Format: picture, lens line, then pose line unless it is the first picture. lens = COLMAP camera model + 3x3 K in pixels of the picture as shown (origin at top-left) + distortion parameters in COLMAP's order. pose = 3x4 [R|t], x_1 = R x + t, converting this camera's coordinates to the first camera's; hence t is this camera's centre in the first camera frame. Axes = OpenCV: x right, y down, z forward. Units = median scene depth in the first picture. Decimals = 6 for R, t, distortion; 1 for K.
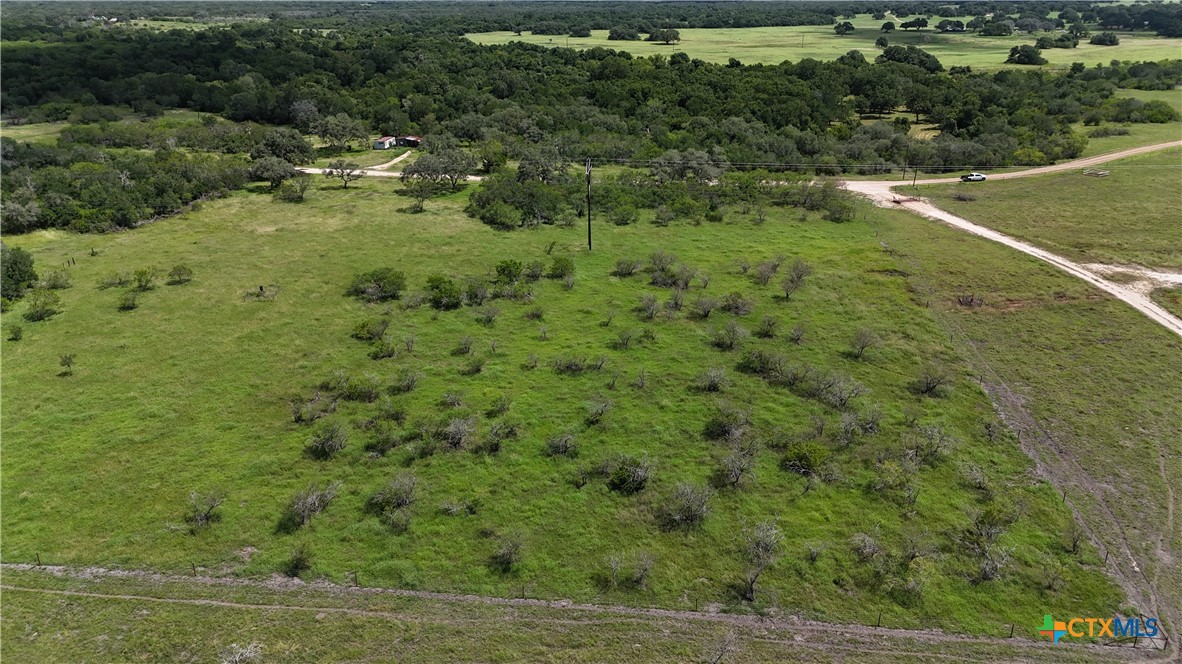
lens RADIAL K [[882.2, 0, 591.0], [0, 882.2, 332.0], [0, 0, 1]] dist [0.083030, -0.078459]
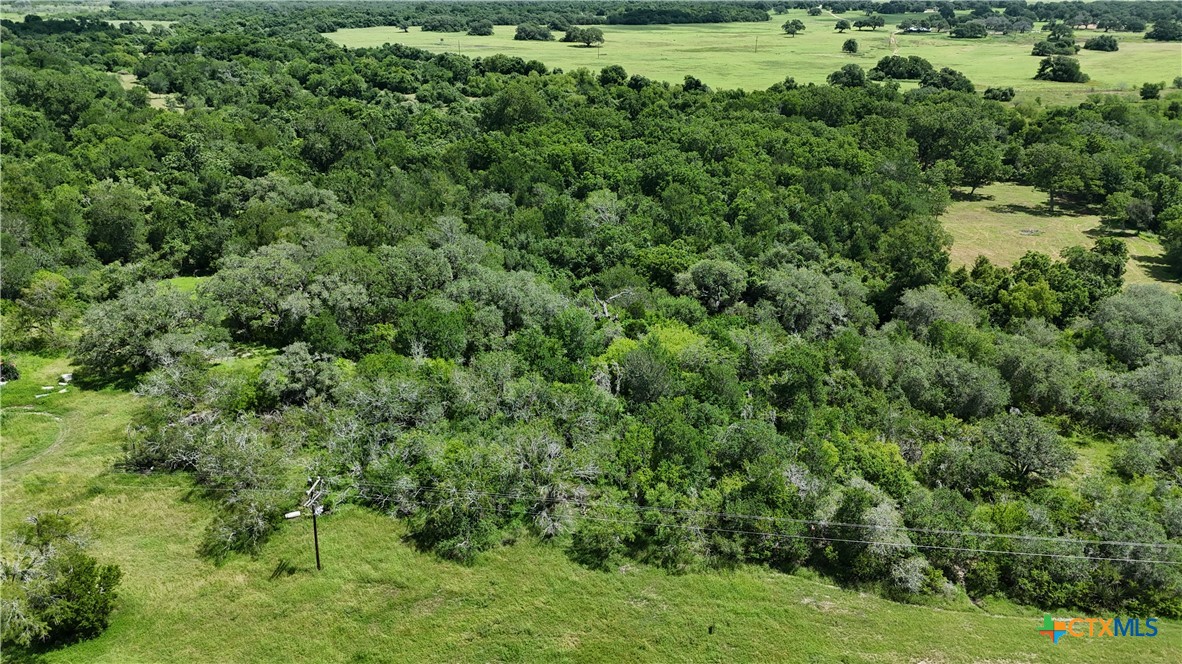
lens RADIAL K [[882.2, 0, 591.0], [0, 882.2, 332.0], [0, 0, 1]] dist [0.083030, -0.078459]
pose [[0.995303, -0.026324, 0.093157, 0.015084], [0.025439, 0.999619, 0.010676, -0.174316], [-0.093403, -0.008256, 0.995594, 0.463516]]
